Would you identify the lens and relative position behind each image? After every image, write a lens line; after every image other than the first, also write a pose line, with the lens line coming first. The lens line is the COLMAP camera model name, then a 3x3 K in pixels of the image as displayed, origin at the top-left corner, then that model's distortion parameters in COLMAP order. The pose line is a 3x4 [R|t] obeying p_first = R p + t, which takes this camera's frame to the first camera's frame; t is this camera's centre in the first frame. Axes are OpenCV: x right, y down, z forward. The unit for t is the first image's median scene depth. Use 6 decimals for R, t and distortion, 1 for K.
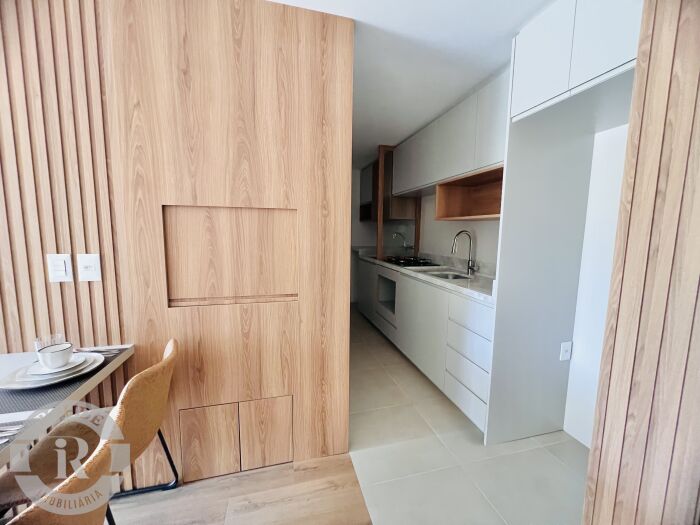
lens RADIAL K [[281.1, 0, 350.9], [0, 281.1, 262.2], [0, 0, 1]] dist [-0.002653, -0.000231]
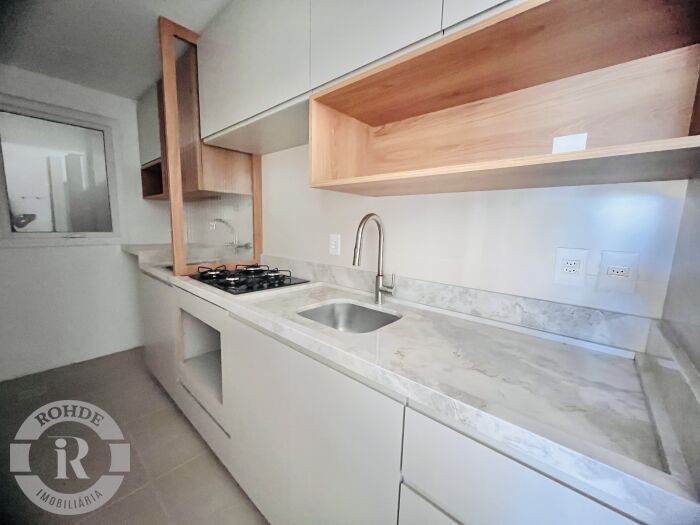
lens RADIAL K [[281.1, 0, 350.9], [0, 281.1, 262.2], [0, 0, 1]] dist [-0.002653, -0.000231]
pose [[0.830032, -0.064456, 0.553979, 0.087411], [0.047127, 0.997853, 0.045489, -0.042622], [-0.555721, -0.011650, 0.831287, 0.493547]]
